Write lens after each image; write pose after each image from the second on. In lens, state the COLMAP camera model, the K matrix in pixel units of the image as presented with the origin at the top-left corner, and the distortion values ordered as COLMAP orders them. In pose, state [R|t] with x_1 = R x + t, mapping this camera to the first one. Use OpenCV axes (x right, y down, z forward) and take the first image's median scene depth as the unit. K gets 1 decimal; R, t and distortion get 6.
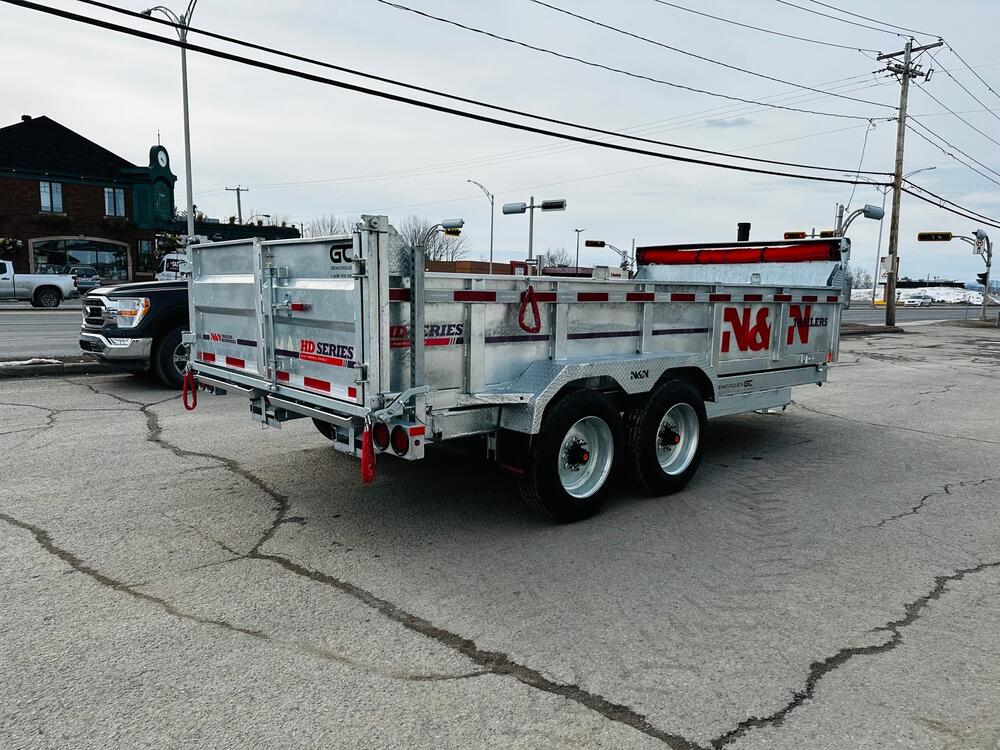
lens RADIAL K [[703.4, 0, 500.0], [0, 703.4, 375.0], [0, 0, 1]] dist [0.068170, -0.090855]
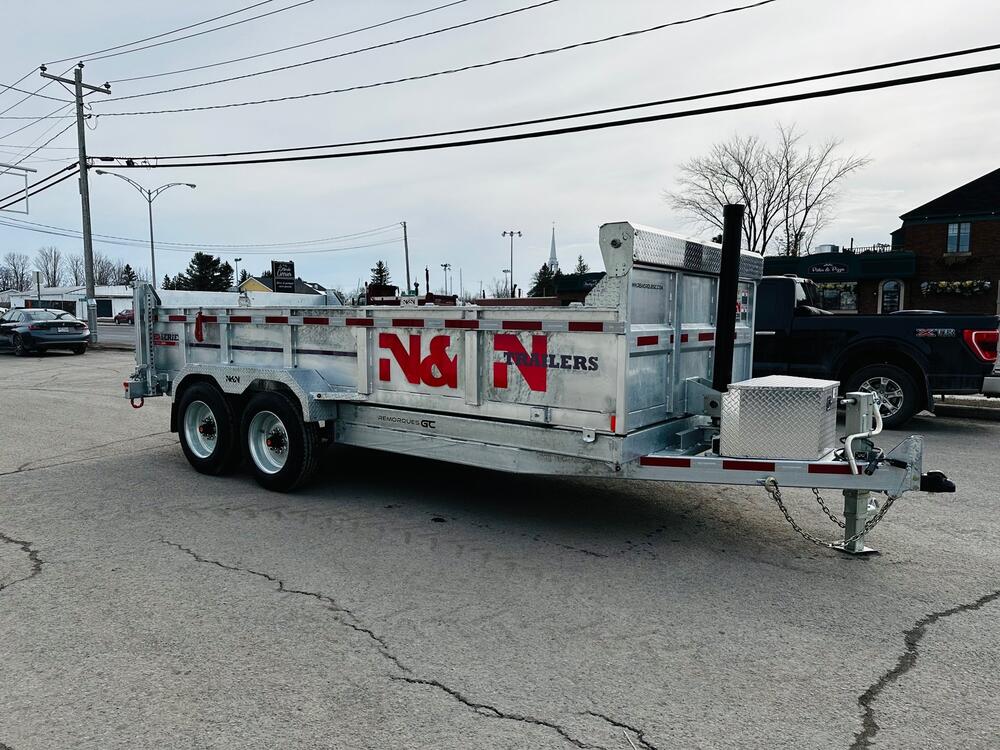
lens RADIAL K [[697.6, 0, 500.0], [0, 697.6, 375.0], [0, 0, 1]] dist [0.125666, -0.181401]
pose [[0.204010, 0.064345, -0.976852, 1.283241], [-0.123123, 0.991601, 0.039603, -0.097811], [0.971195, 0.112193, 0.210219, 0.982583]]
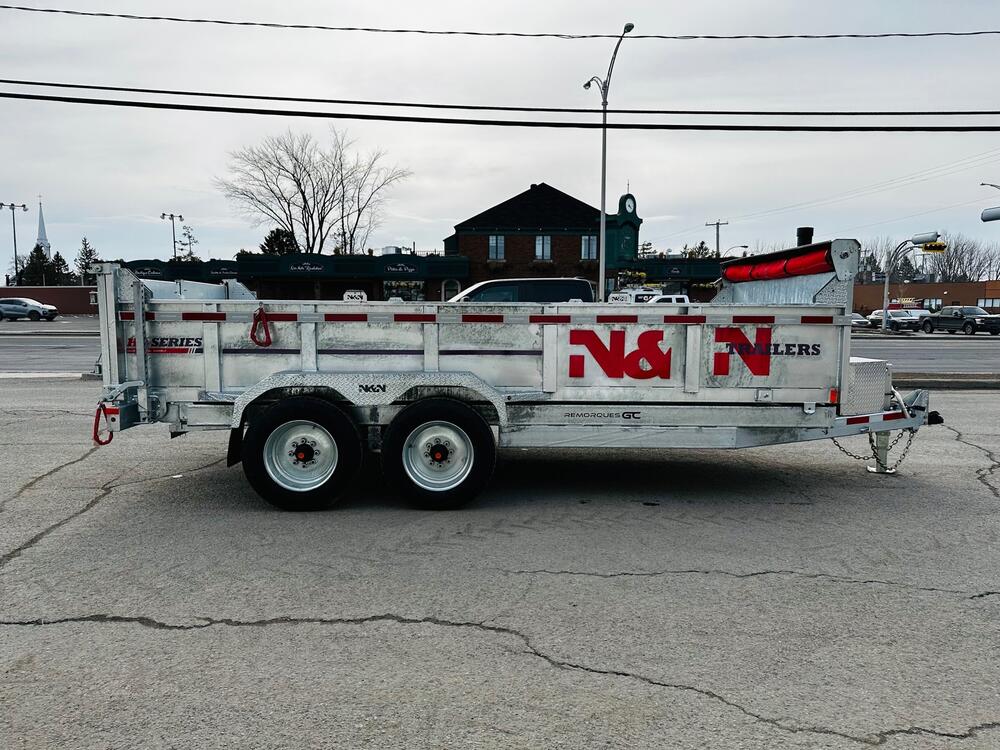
lens RADIAL K [[697.6, 0, 500.0], [0, 697.6, 375.0], [0, 0, 1]] dist [0.125666, -0.181401]
pose [[0.763020, 0.041450, -0.645044, 0.858182], [-0.068847, 0.997477, -0.017341, -0.013235], [0.642698, 0.057641, 0.763948, 0.243664]]
